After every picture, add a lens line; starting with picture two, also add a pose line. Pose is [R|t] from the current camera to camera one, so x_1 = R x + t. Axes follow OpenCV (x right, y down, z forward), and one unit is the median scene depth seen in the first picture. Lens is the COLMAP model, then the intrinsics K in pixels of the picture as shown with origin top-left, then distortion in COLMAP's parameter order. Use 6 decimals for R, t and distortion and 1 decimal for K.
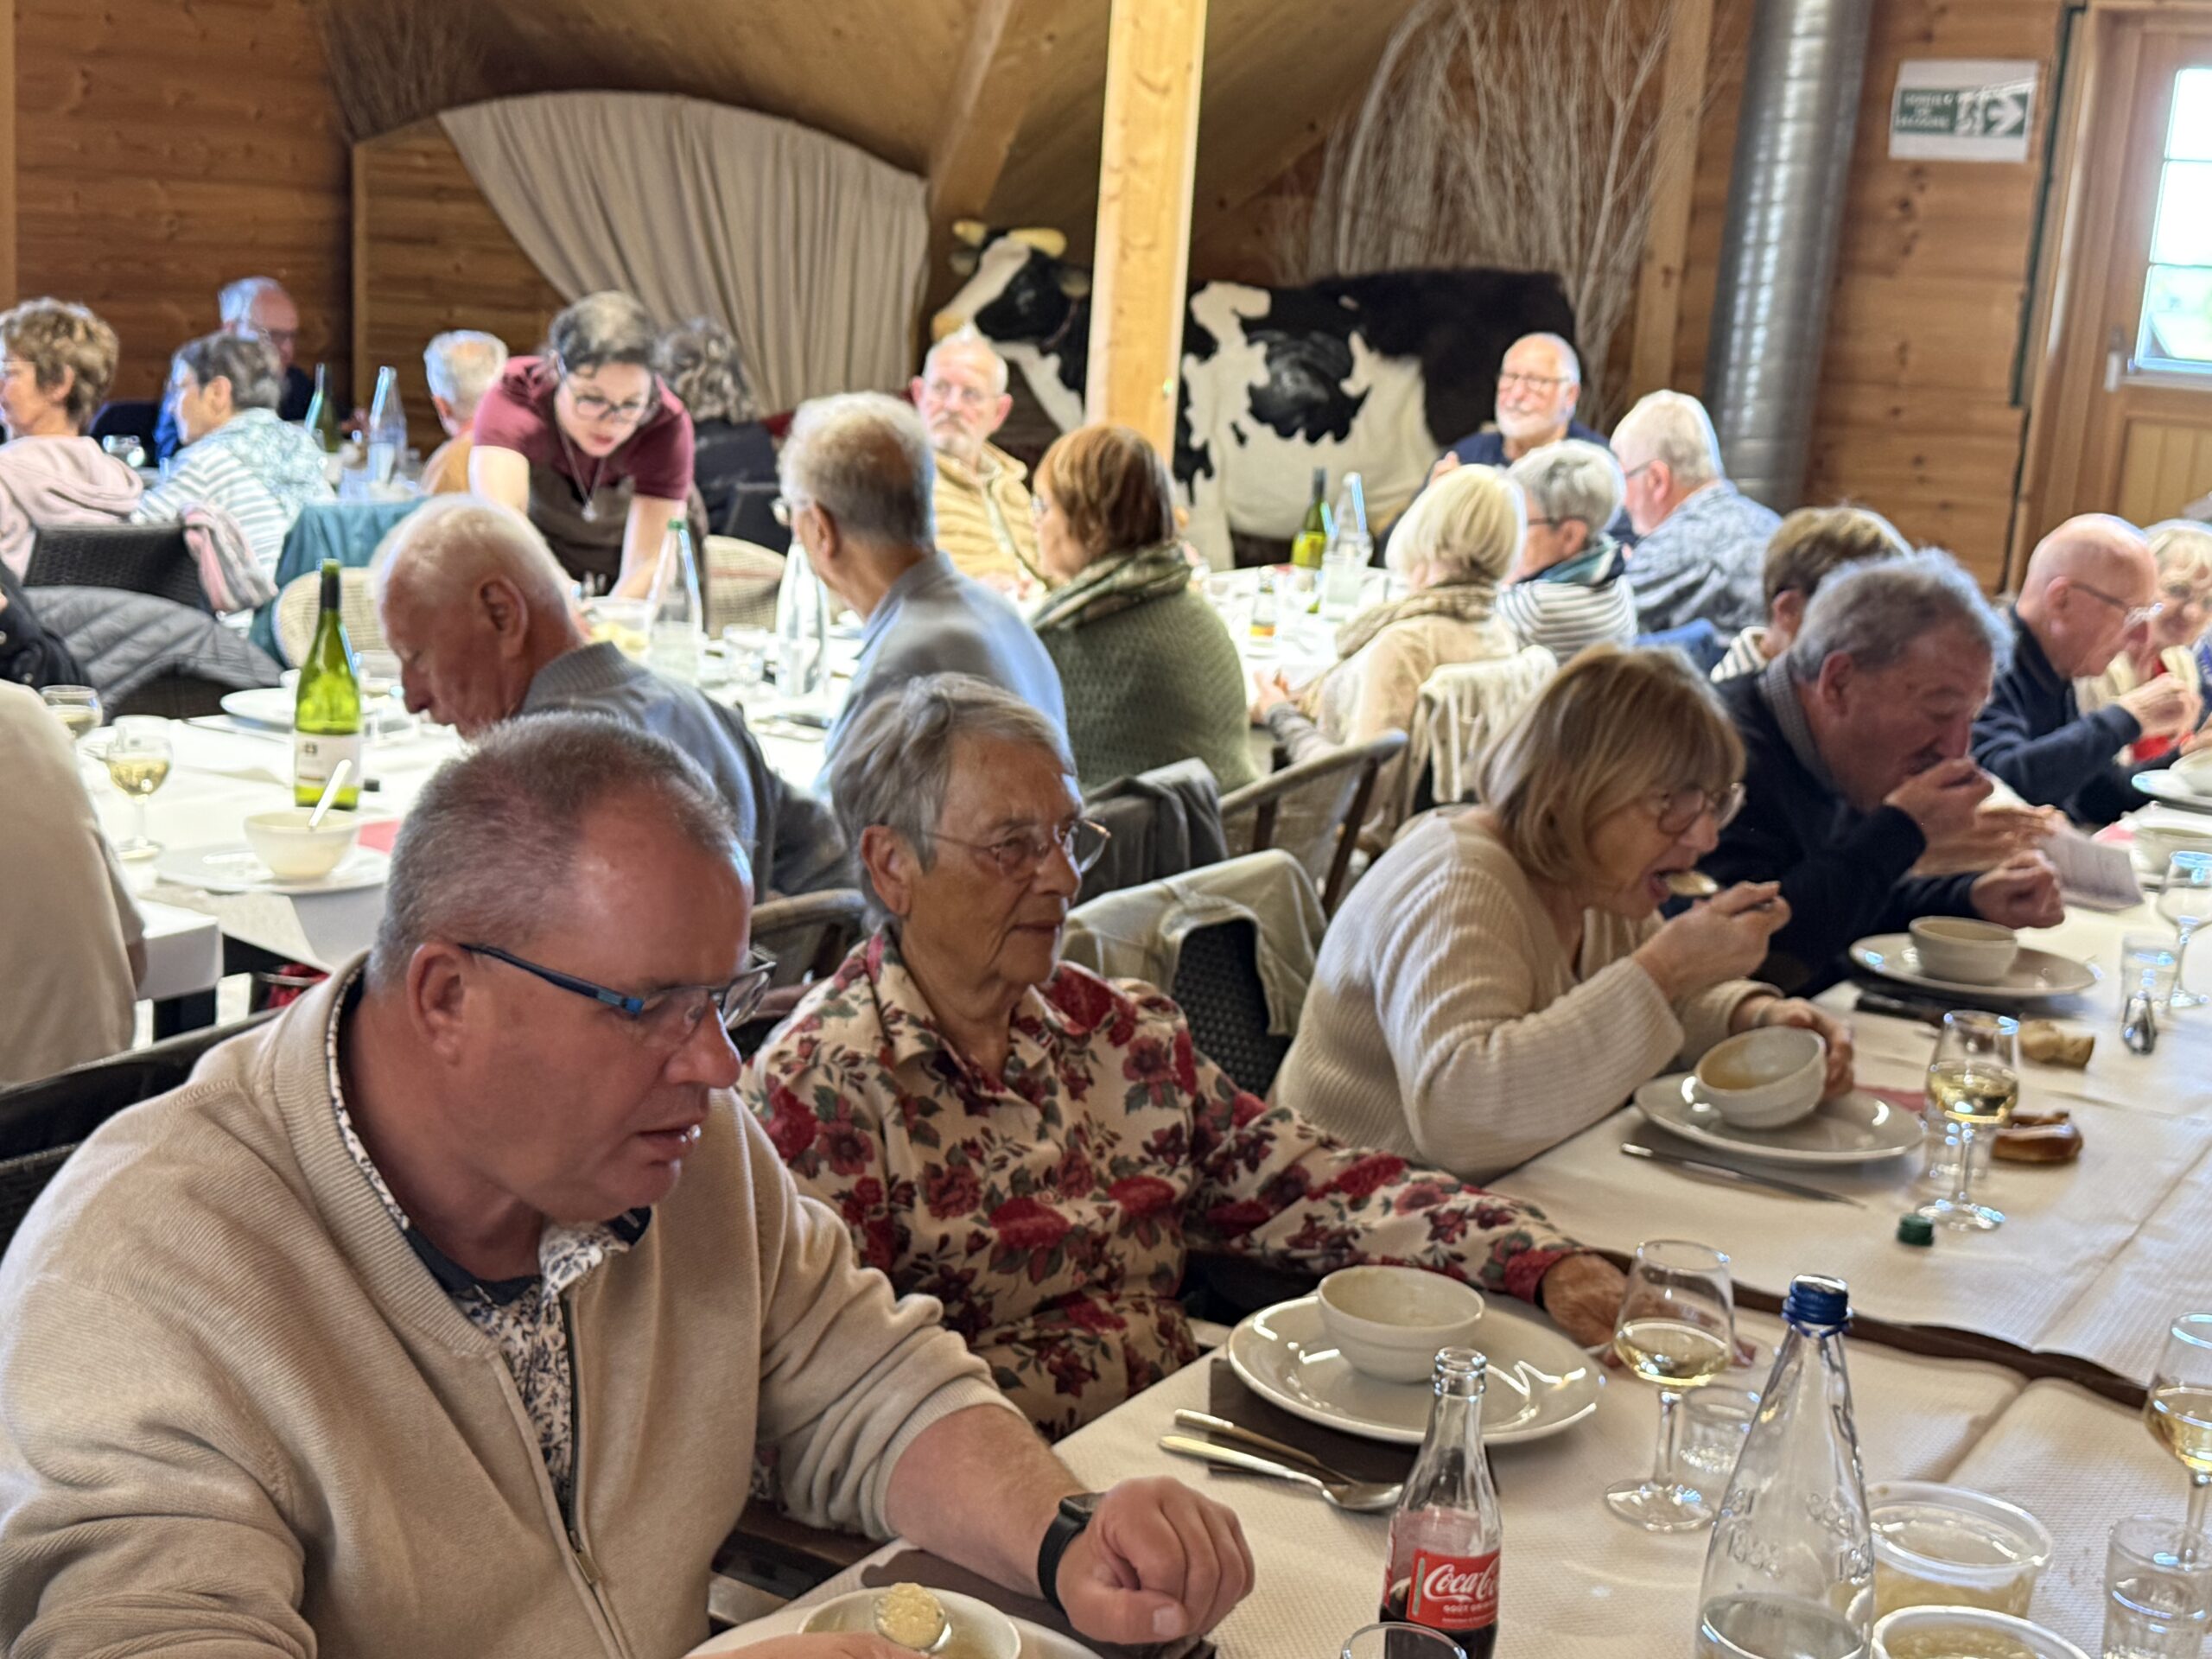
lens RADIAL K [[2786.1, 0, 1112.5], [0, 2786.1, 819.8], [0, 0, 1]] dist [0.090702, 0.000000]
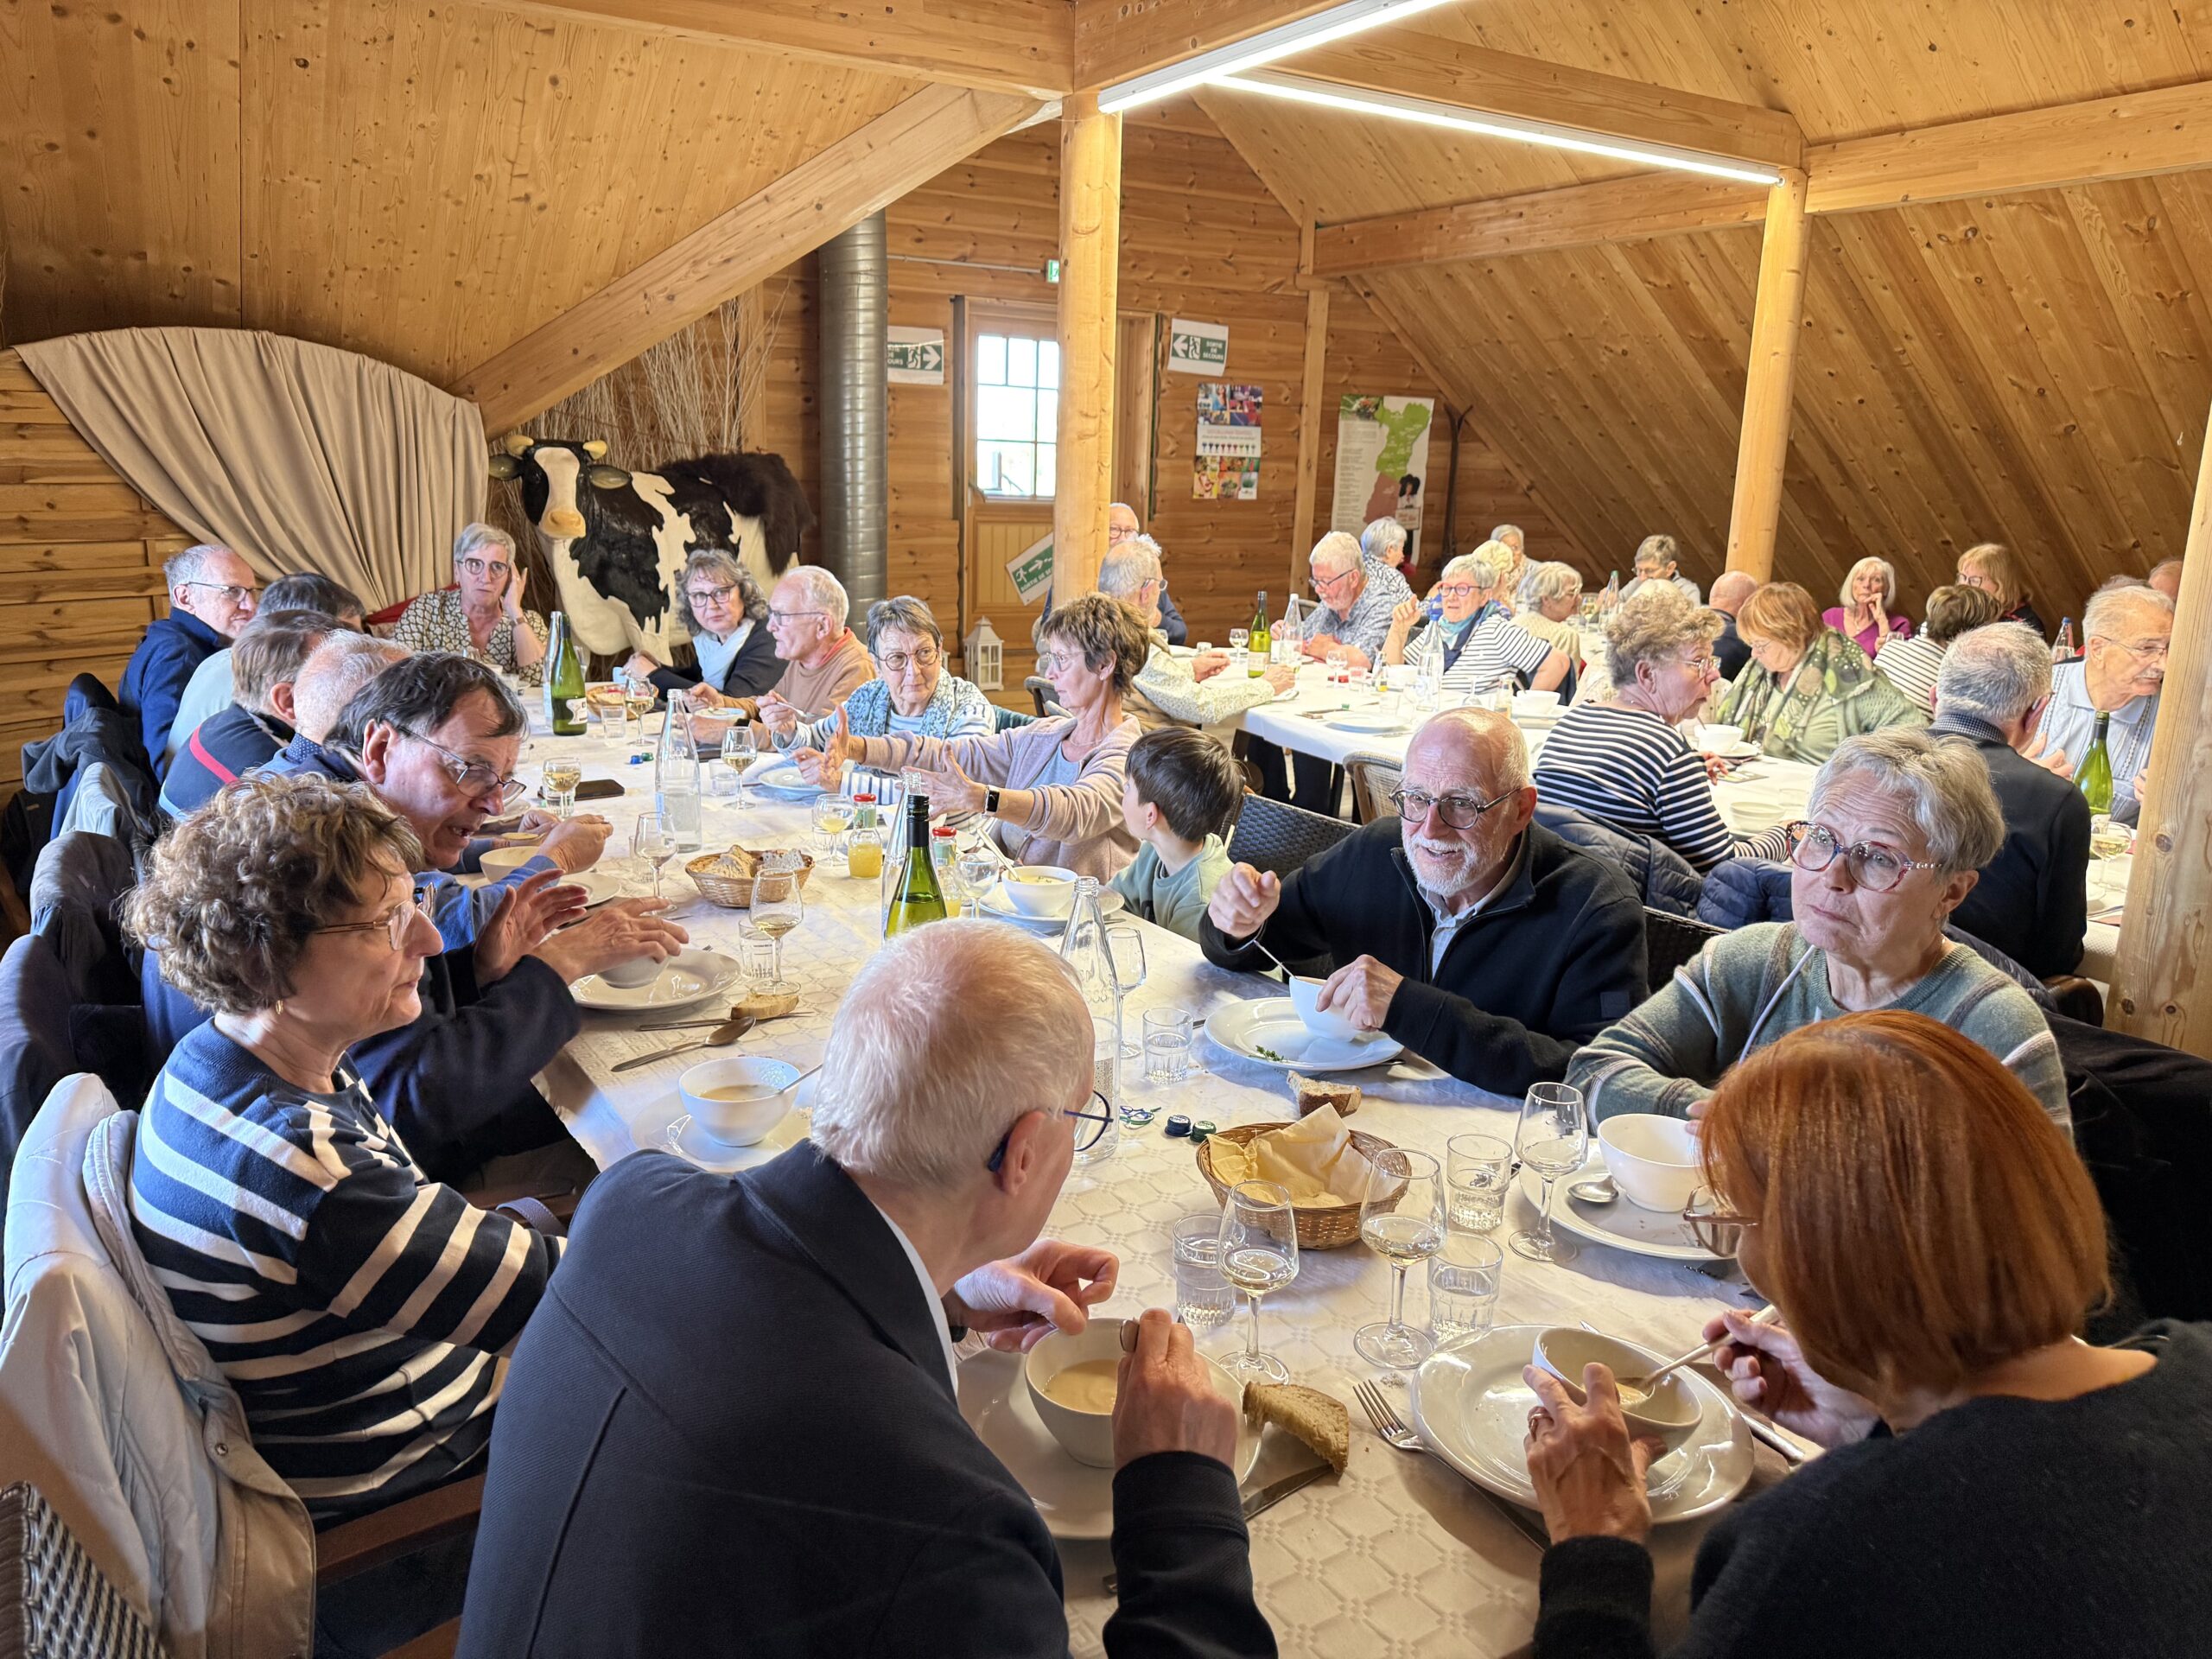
lens RADIAL K [[1551.9, 0, 1119.4], [0, 1551.9, 856.3], [0, 0, 1]] dist [0.030518, -0.047188]
pose [[0.470612, -0.263265, 0.842150, -0.558952], [0.184354, 0.962723, 0.197937, -0.118798], [-0.862866, 0.062102, 0.501603, 0.418148]]
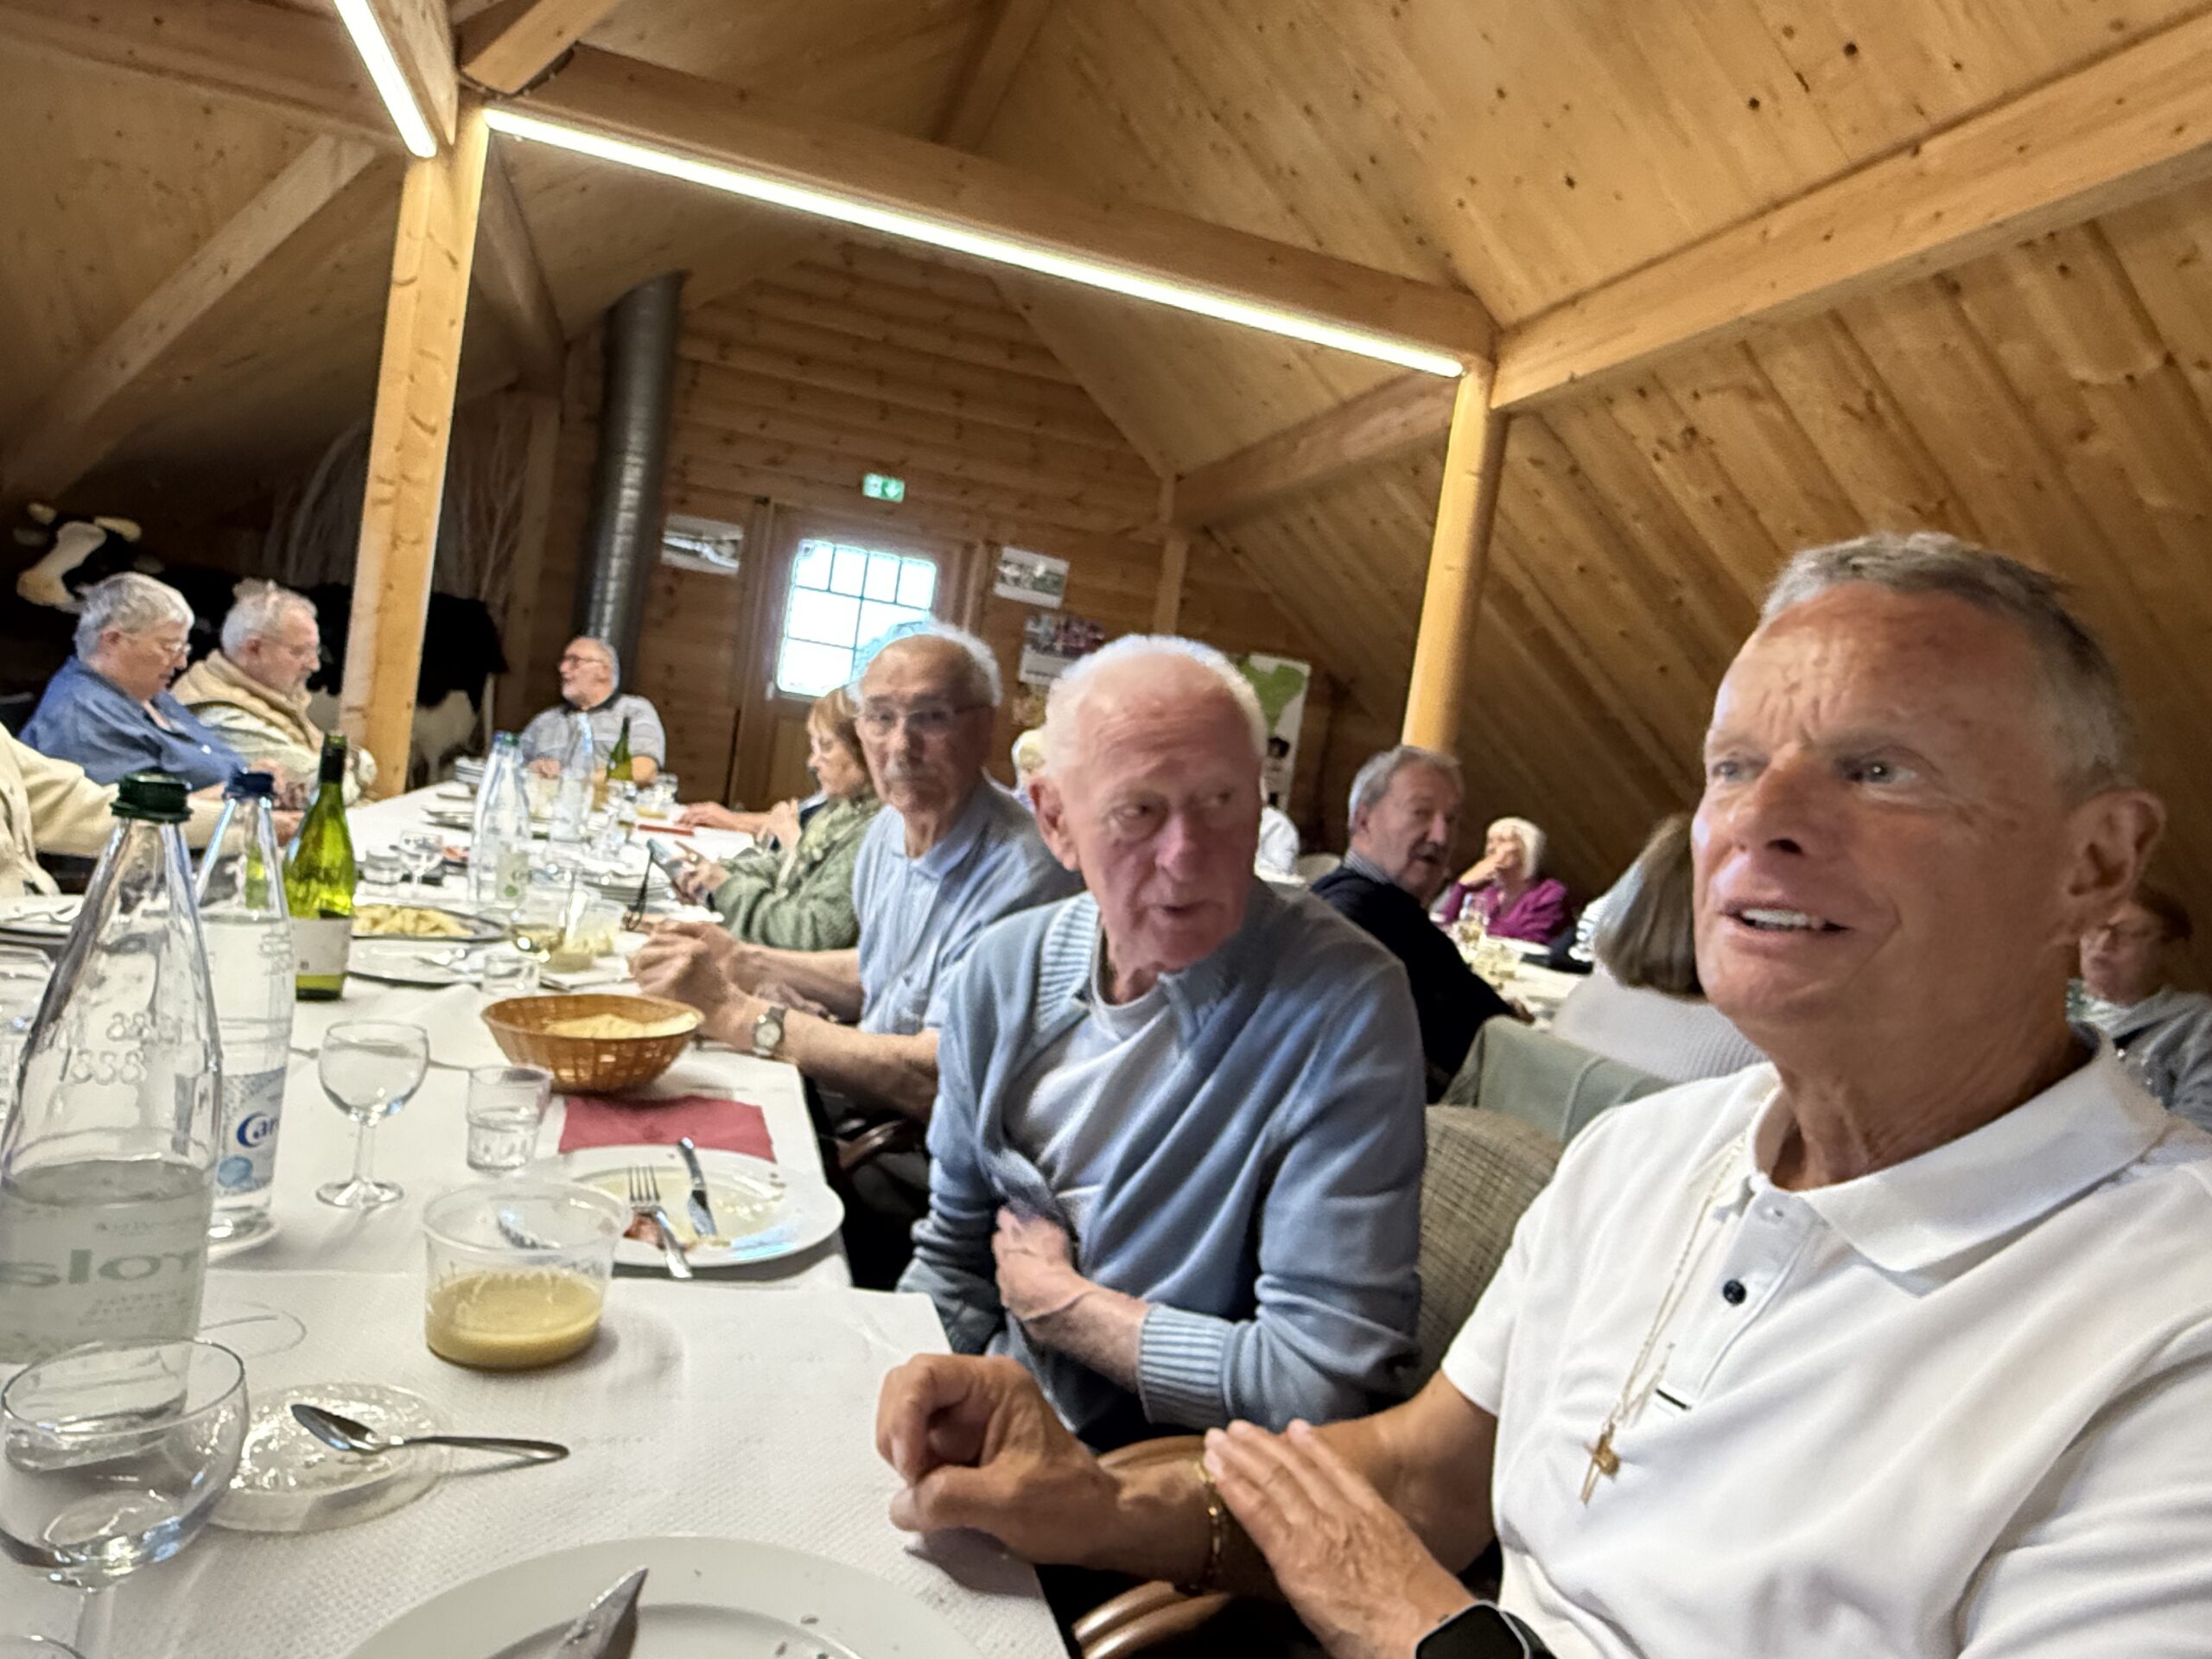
lens RADIAL K [[1331.9, 0, 1087.5], [0, 1331.9, 837.3], [0, 0, 1]] dist [-0.004613, 0.002426]
pose [[0.672612, -0.007198, 0.739960, -0.177274], [0.052312, 0.997913, -0.037843, -0.014348], [-0.738144, 0.064163, 0.671585, 0.247646]]
